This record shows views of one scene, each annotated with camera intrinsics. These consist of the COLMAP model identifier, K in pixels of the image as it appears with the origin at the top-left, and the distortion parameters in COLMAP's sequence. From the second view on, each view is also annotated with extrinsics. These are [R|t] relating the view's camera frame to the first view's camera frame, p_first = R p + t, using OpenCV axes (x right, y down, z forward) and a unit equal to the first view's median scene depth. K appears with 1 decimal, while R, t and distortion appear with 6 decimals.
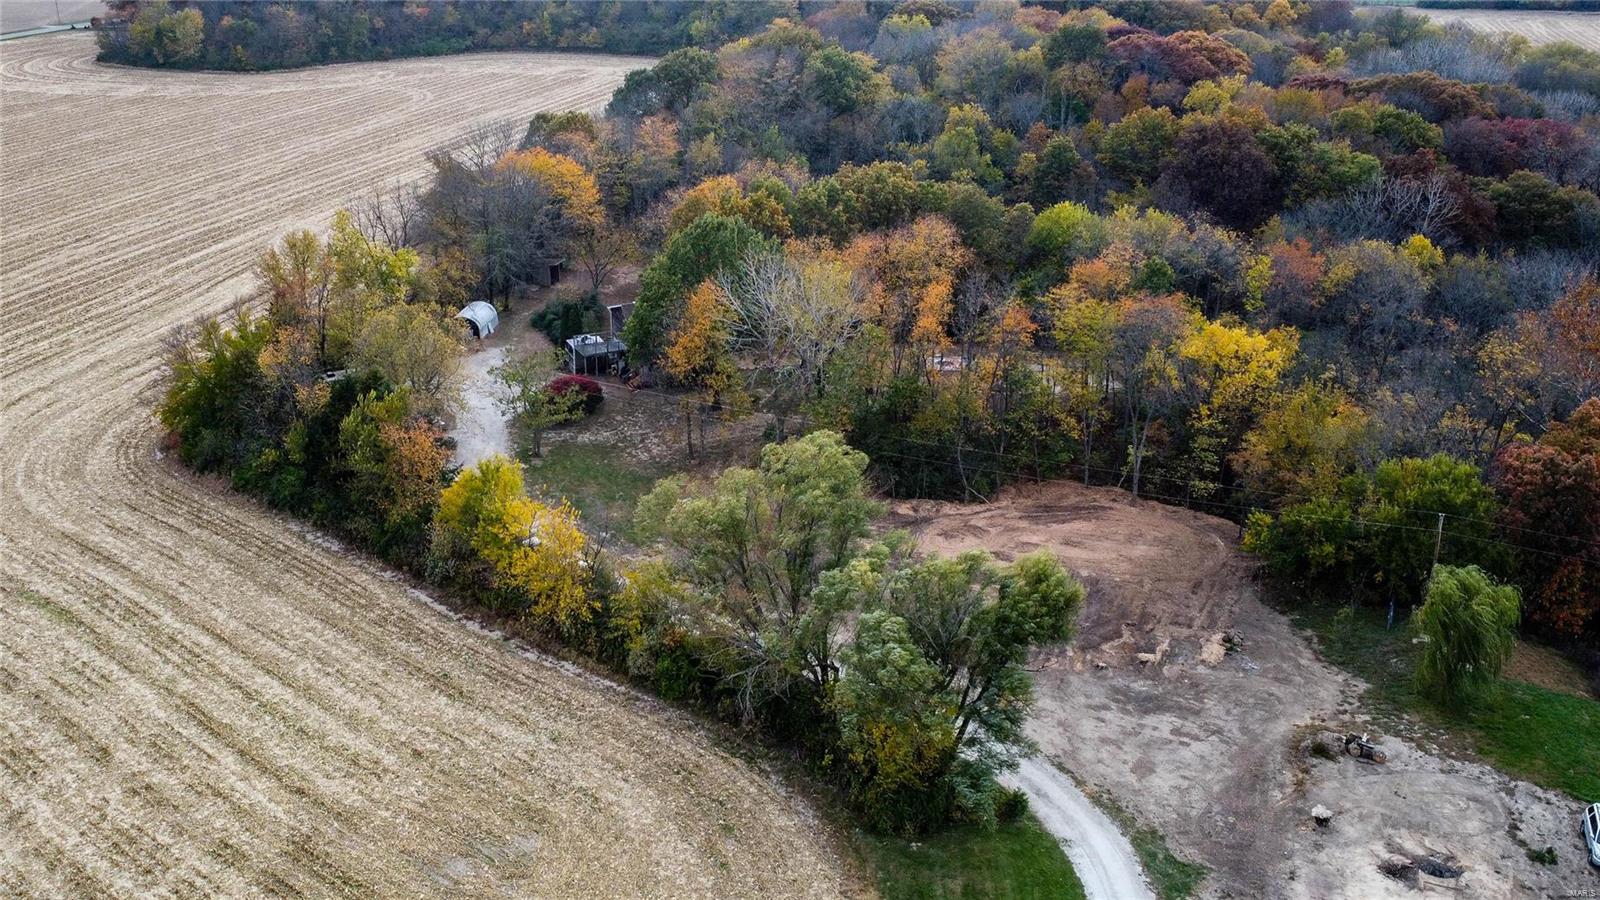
lens RADIAL K [[1398.0, 0, 731.7], [0, 1398.0, 418.1], [0, 0, 1]] dist [-0.029301, -0.003181]
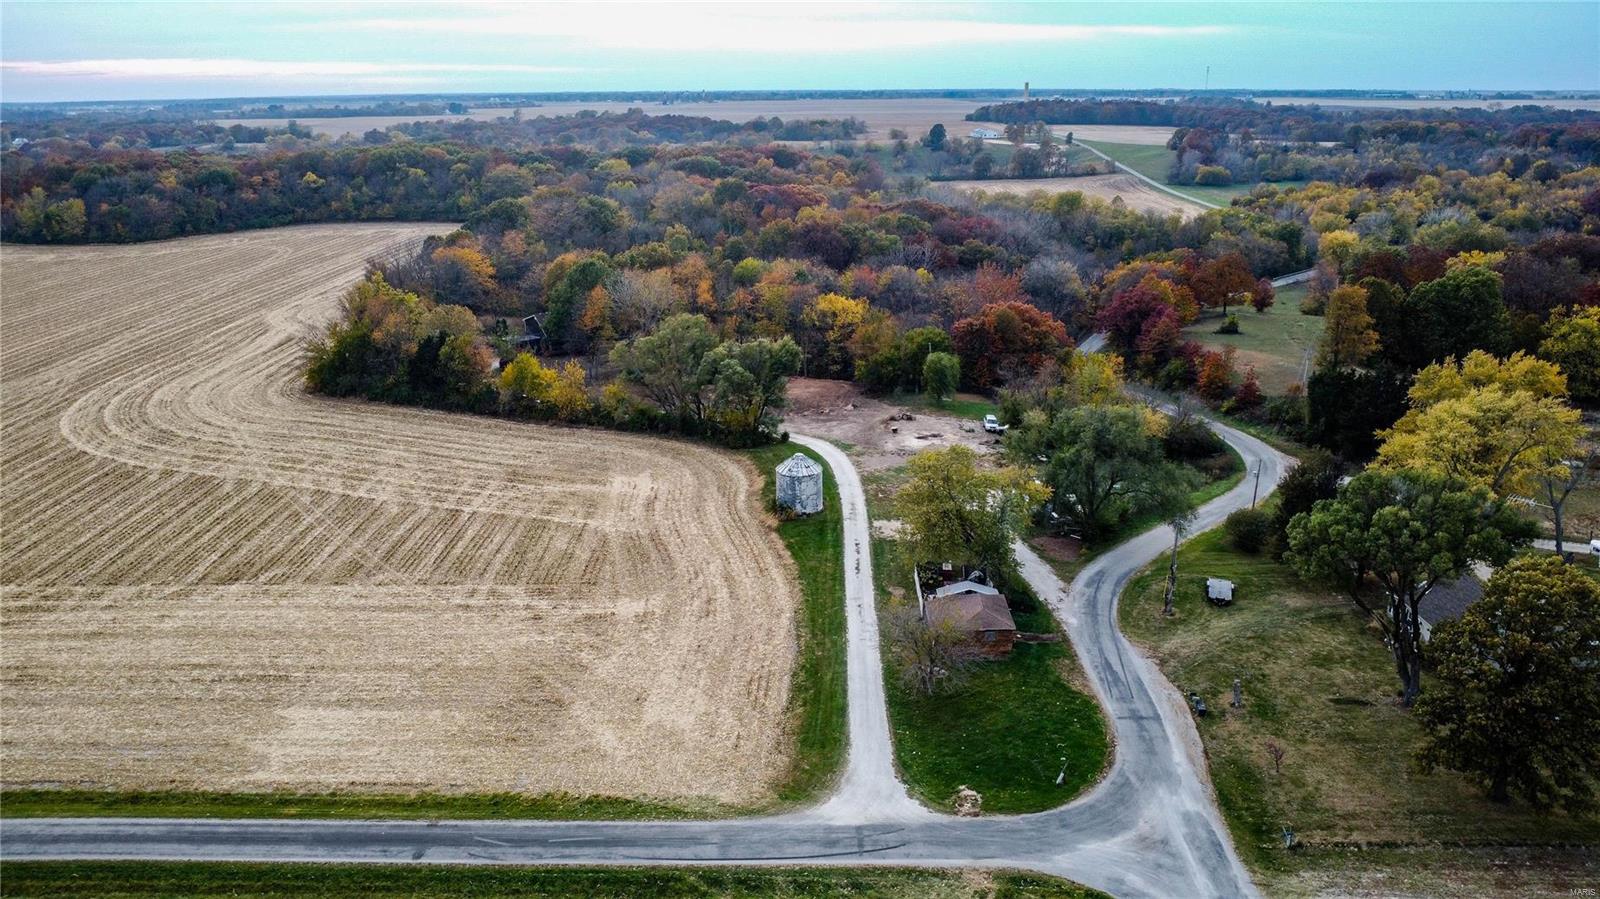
lens RADIAL K [[1164.4, 0, 800.0], [0, 1164.4, 449.5], [0, 0, 1]] dist [-0.025233, -0.010792]
pose [[0.945723, -0.096804, 0.310220, -0.175680], [0.121342, 0.990750, -0.060755, 0.171858], [-0.301469, 0.095100, 0.948721, -0.420341]]
